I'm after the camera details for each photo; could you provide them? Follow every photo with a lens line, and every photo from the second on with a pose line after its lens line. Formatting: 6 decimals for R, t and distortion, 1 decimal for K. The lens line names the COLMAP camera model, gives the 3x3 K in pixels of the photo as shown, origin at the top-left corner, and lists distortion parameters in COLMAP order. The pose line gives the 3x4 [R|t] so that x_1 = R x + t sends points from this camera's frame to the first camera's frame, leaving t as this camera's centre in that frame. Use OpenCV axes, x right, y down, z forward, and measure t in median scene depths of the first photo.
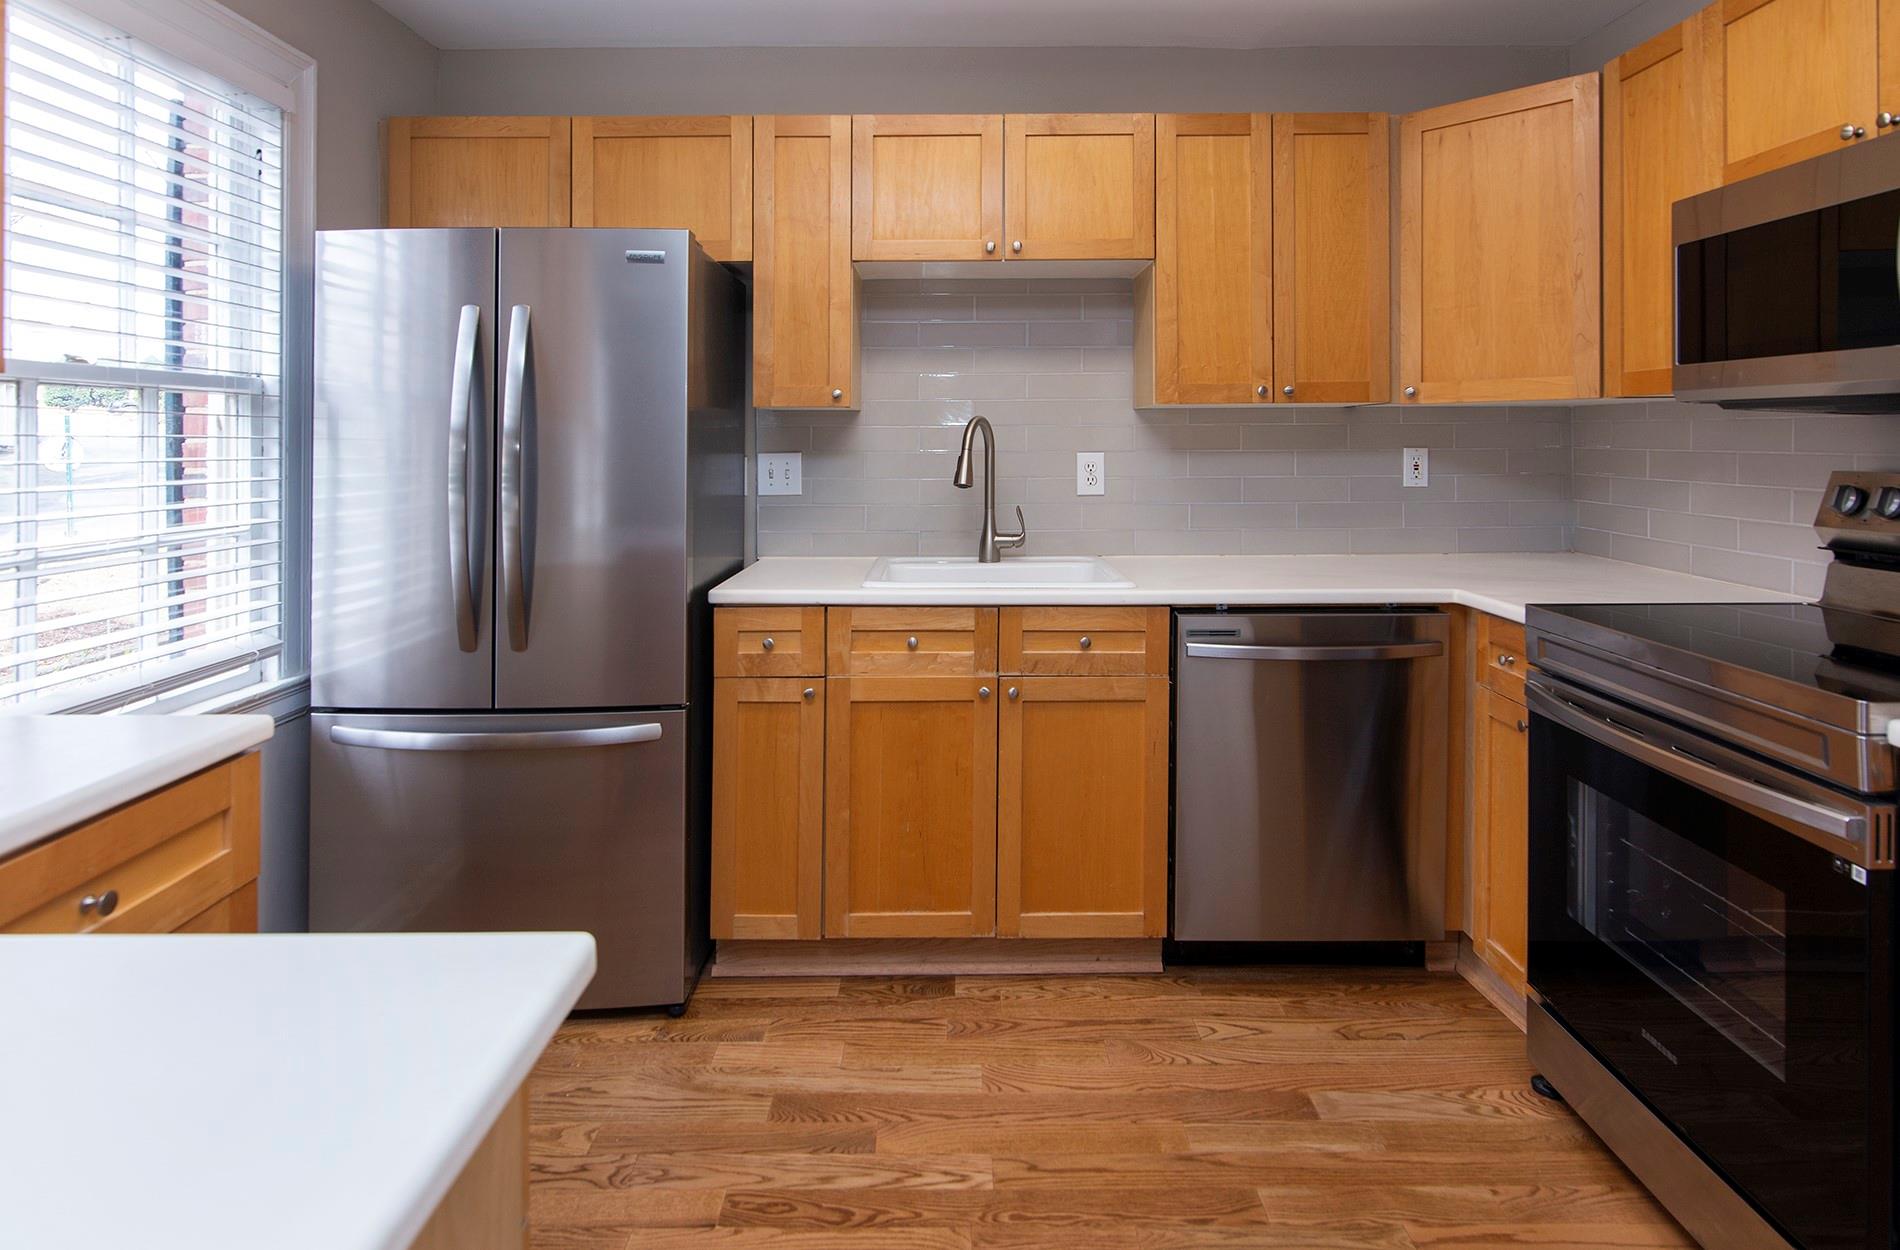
lens RADIAL K [[1020.9, 0, 932.3], [0, 1020.9, 440.6], [0, 0, 1]] dist [0.003389, -0.000389]
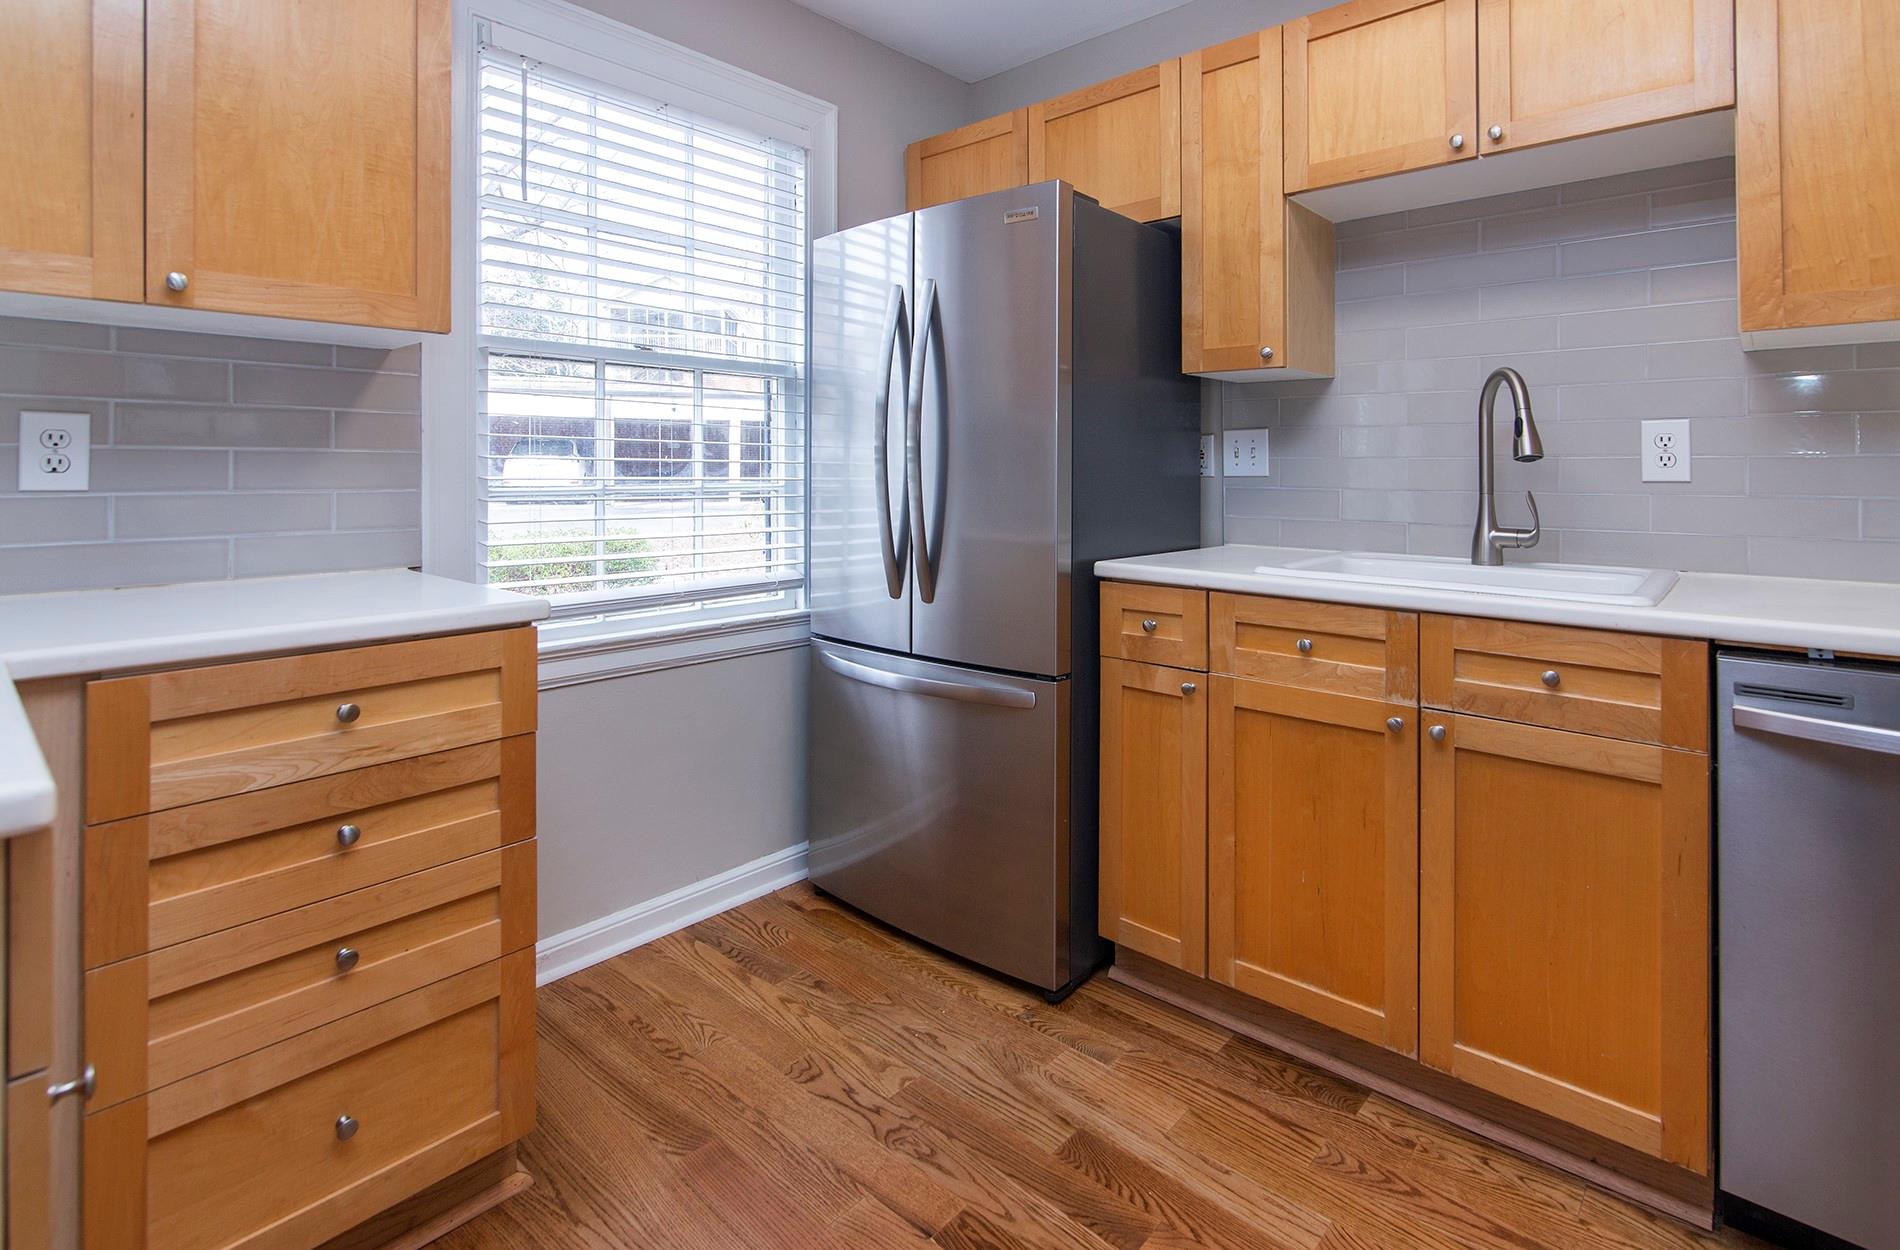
lens RADIAL K [[925.4, 0, 989.0], [0, 925.4, 456.6], [0, 0, 1]] dist [0.000112, -0.000341]
pose [[0.765214, 0.000006, -0.643776, 0.258763], [-0.010276, 0.999873, -0.012205, 0.061447], [0.643694, 0.015955, 0.765117, 0.285814]]
